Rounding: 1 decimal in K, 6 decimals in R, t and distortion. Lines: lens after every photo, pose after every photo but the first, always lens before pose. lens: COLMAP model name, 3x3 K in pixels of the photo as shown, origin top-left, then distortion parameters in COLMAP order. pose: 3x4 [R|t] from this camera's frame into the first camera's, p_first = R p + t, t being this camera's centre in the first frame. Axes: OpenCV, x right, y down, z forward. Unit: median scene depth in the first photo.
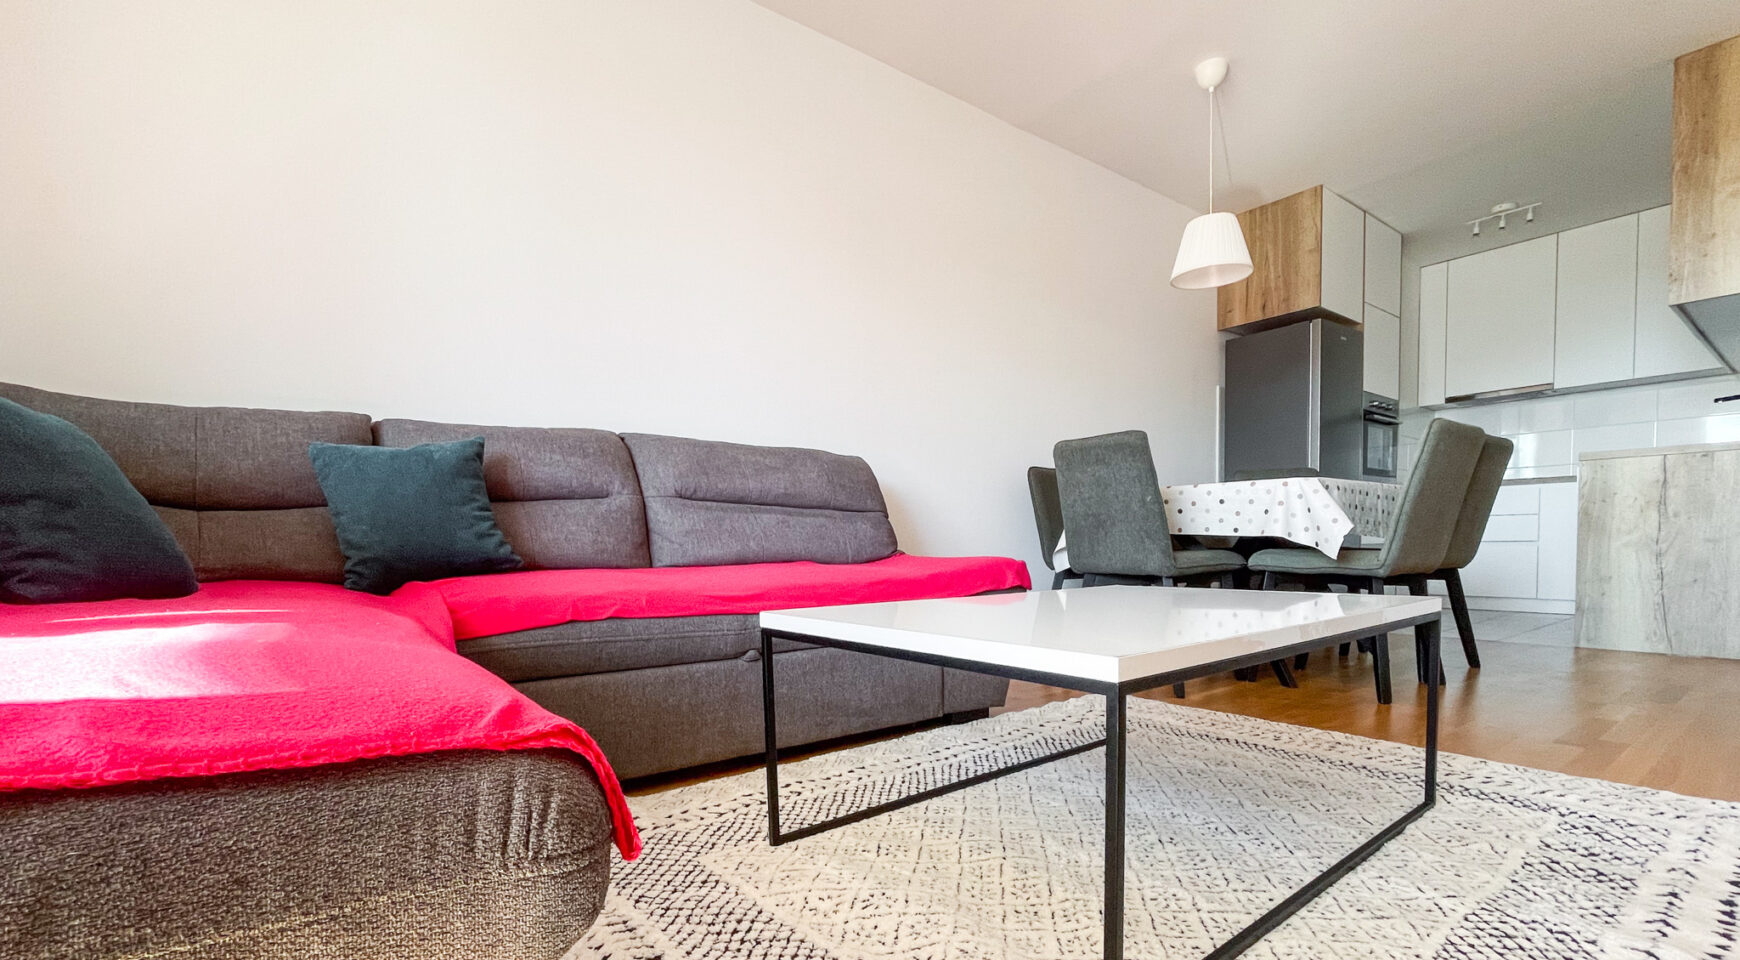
lens RADIAL K [[755.0, 0, 827.9], [0, 755.0, 572.0], [0, 0, 1]] dist [-0.006397, 0.002330]
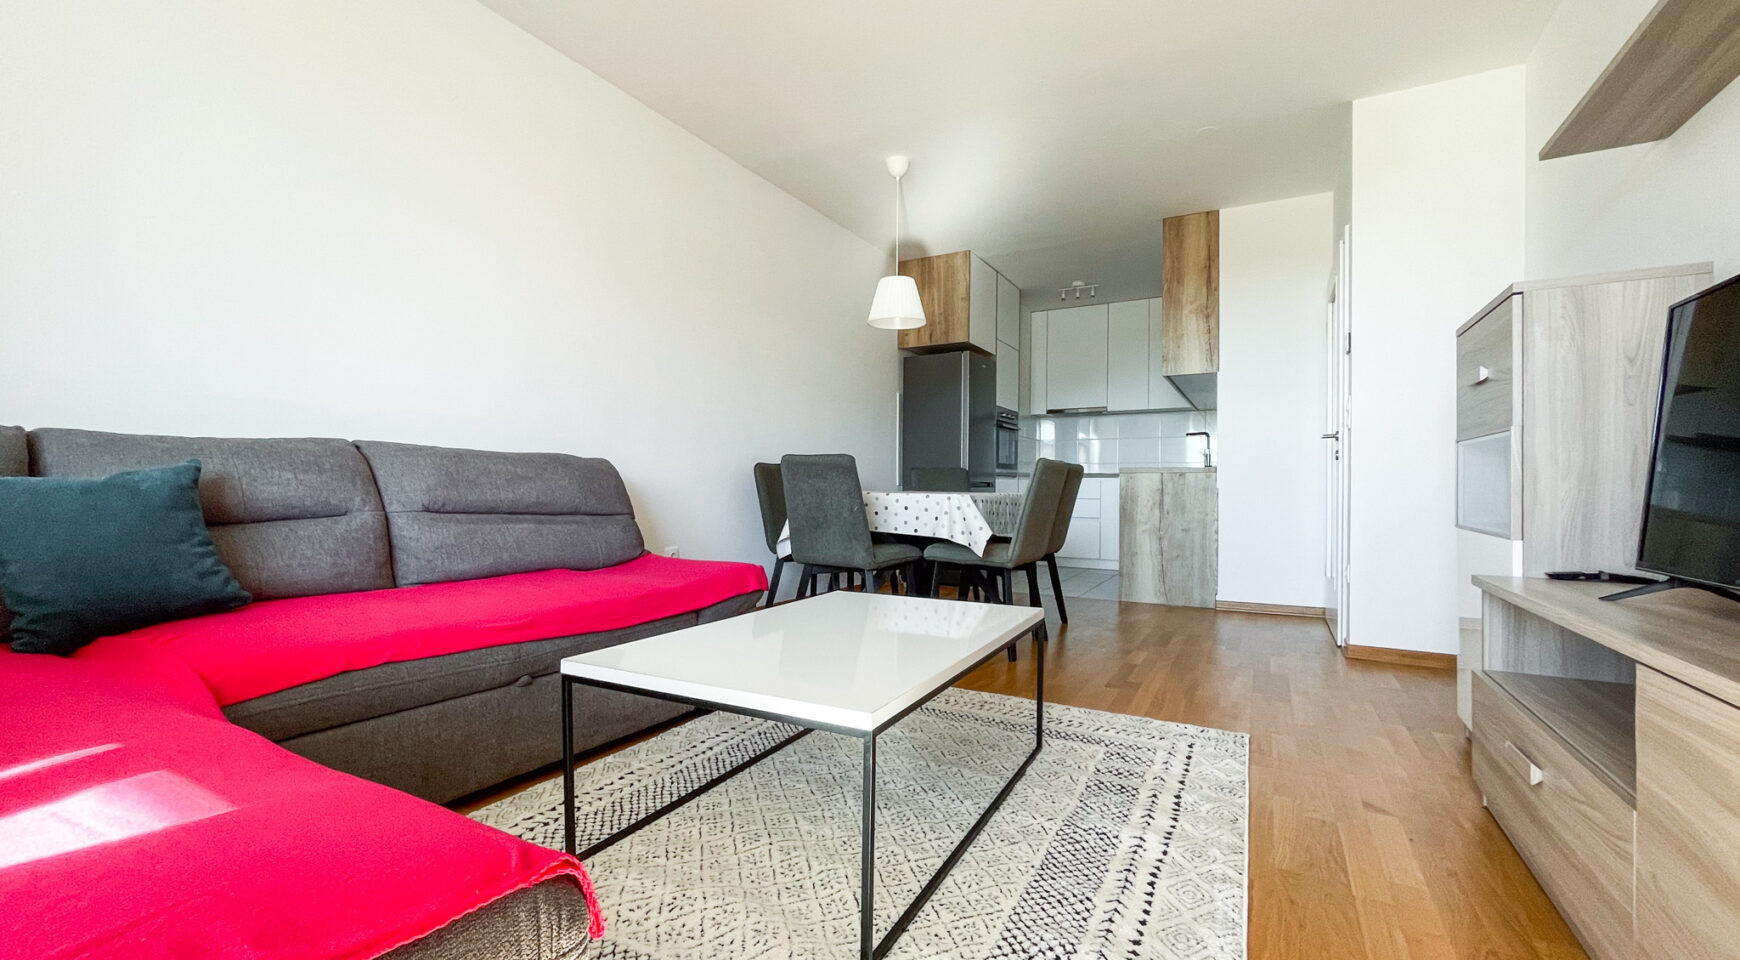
lens RADIAL K [[755.0, 0, 858.9], [0, 755.0, 467.8], [0, 0, 1]] dist [-0.006397, 0.002330]
pose [[0.904494, 0.022464, 0.425895, -0.105135], [-0.002637, 0.998887, -0.047087, -0.109121], [-0.426479, 0.041467, 0.903547, -0.135828]]
